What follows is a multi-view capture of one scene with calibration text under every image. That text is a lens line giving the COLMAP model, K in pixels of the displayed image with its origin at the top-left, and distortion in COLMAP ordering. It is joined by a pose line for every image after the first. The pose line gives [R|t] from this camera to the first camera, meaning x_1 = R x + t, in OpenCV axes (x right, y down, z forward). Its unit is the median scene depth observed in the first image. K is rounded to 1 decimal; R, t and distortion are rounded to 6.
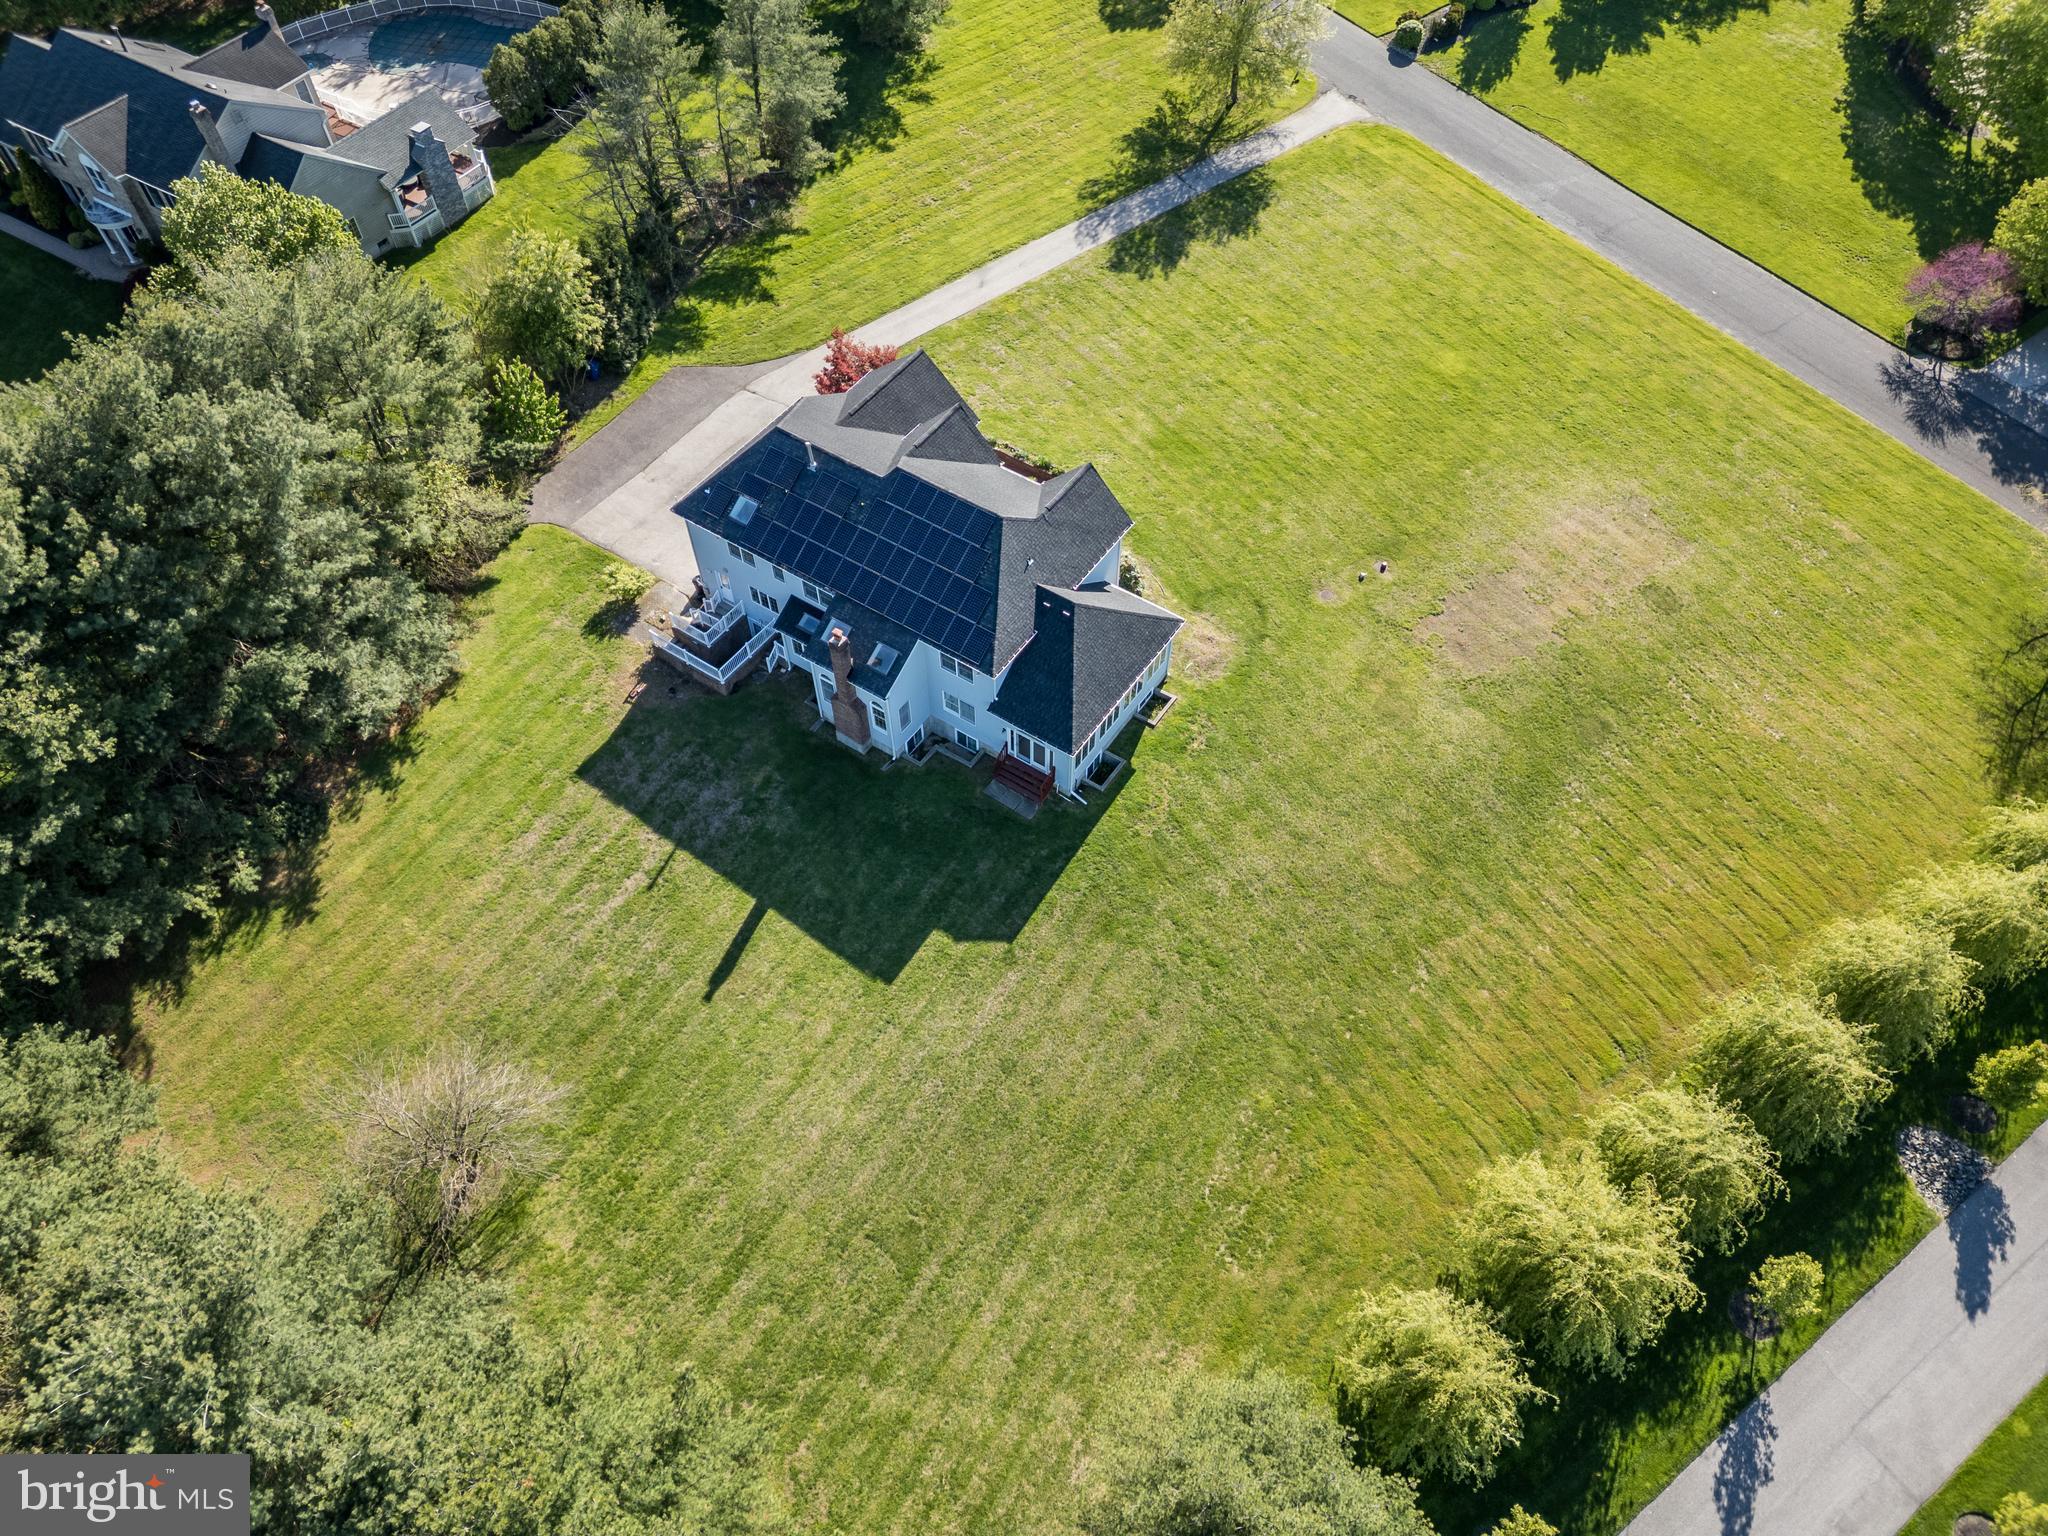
lens RADIAL K [[1500.4, 0, 1009.4], [0, 1500.4, 707.7], [0, 0, 1]] dist [0.068918, -0.059875]
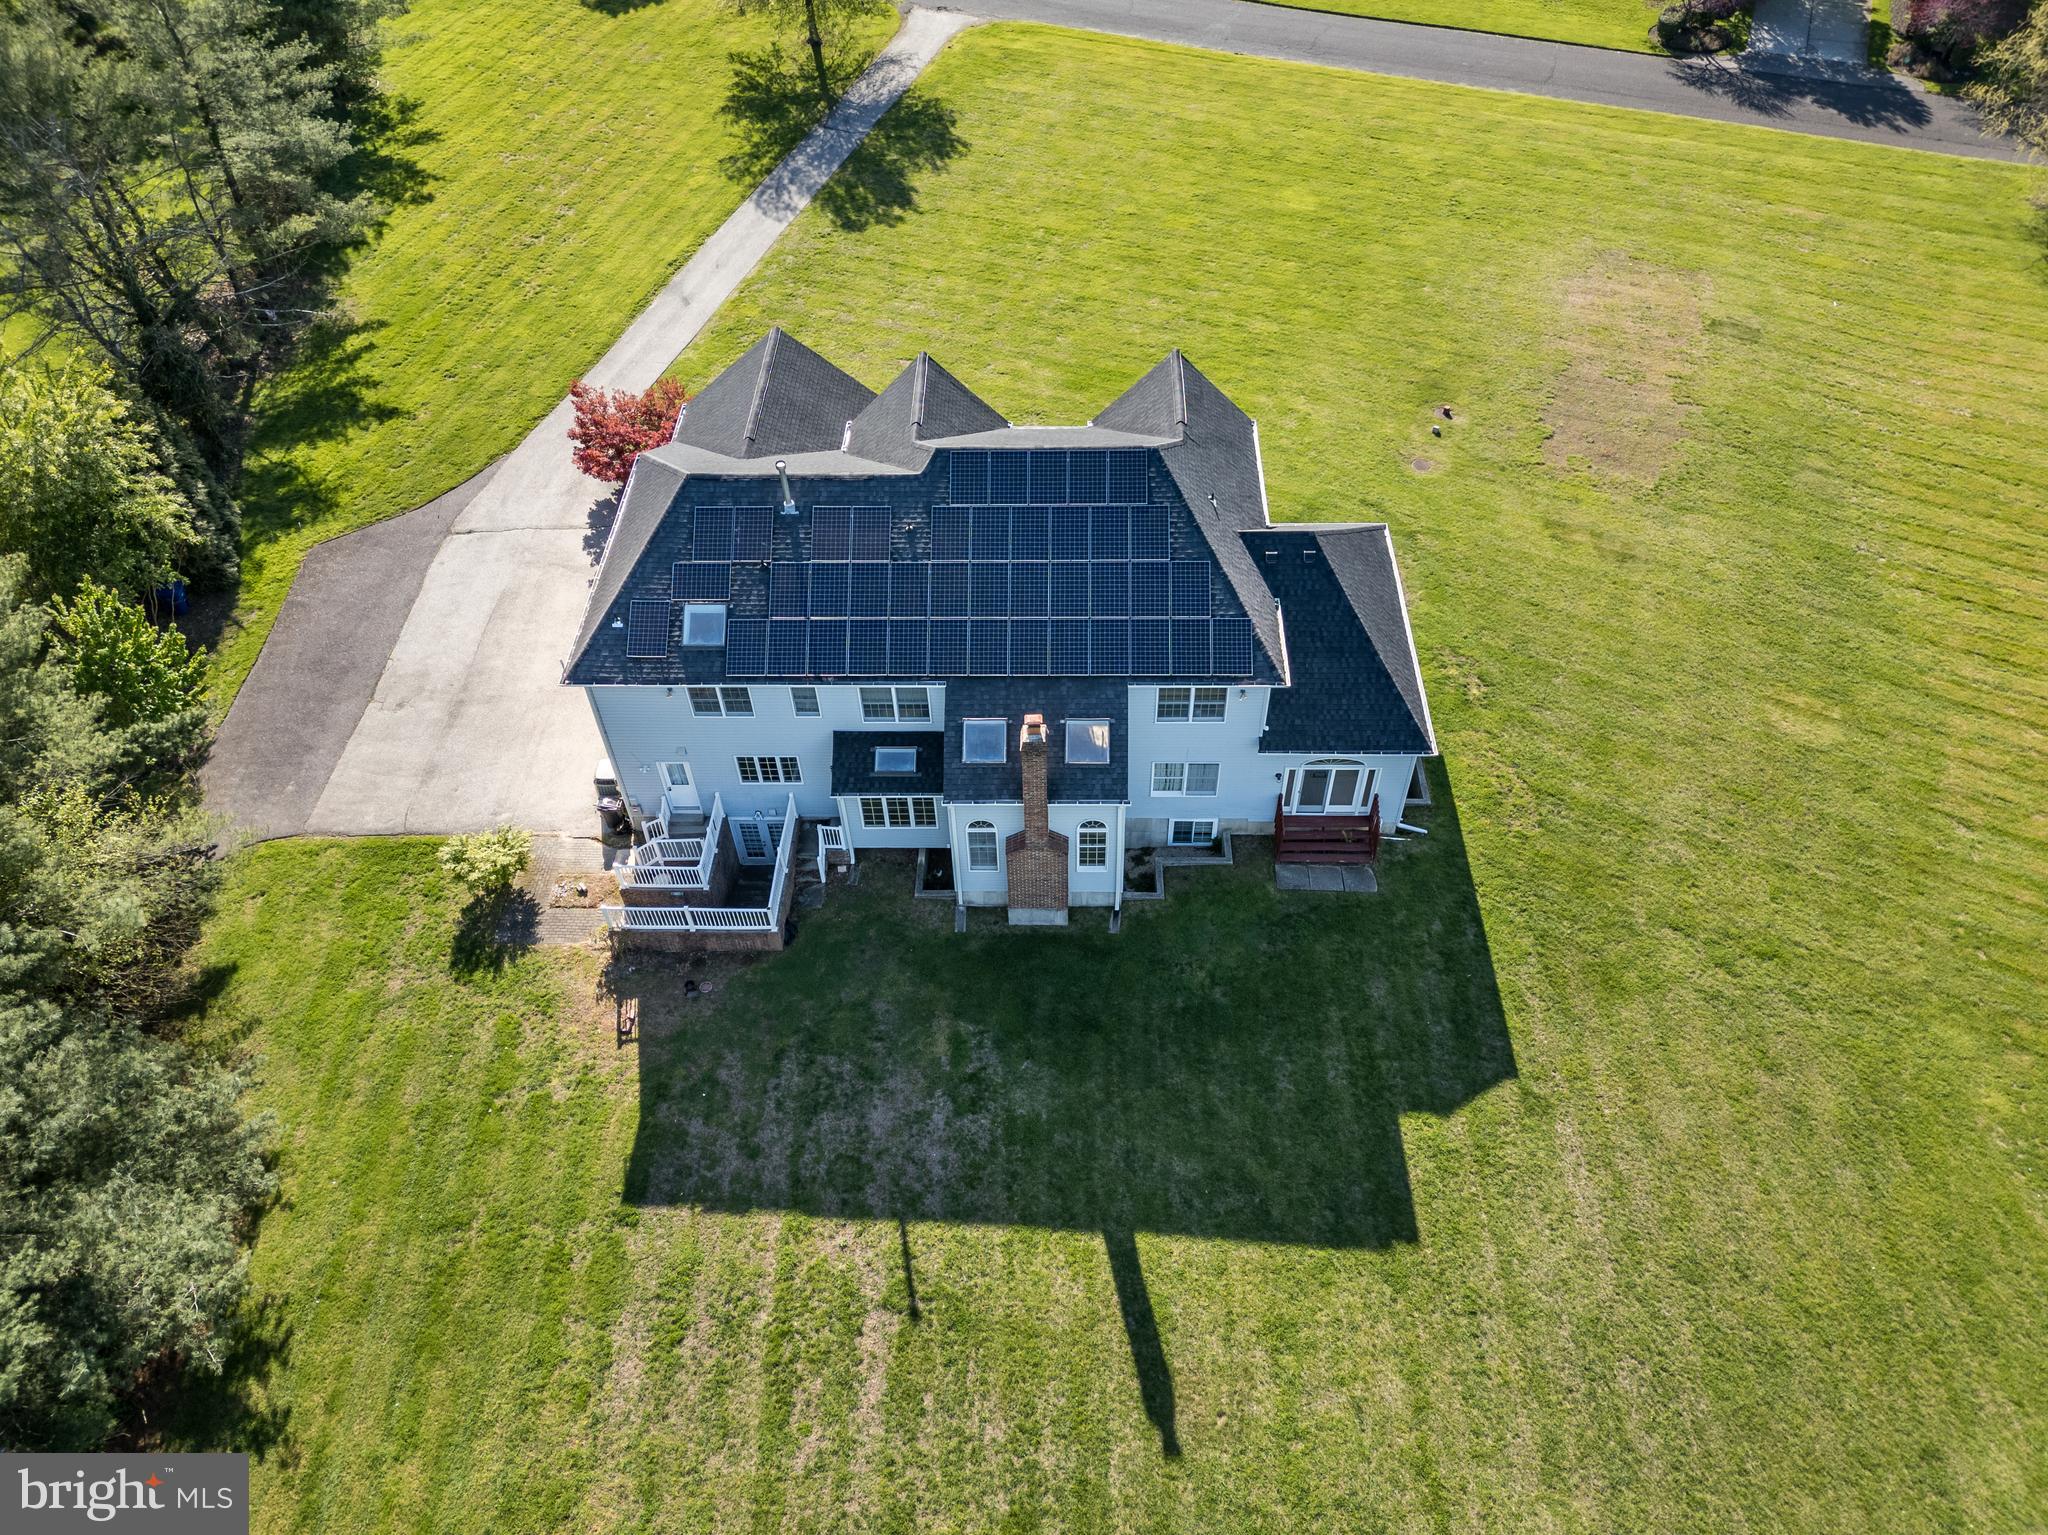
lens RADIAL K [[1500.4, 0, 1009.4], [0, 1500.4, 707.2], [0, 0, 1]] dist [0.068918, -0.059875]
pose [[0.843431, -0.391538, 0.367861, -0.289132], [0.427587, 0.903787, -0.018412, -0.043438], [-0.325259, 0.172822, 0.929698, 0.431178]]
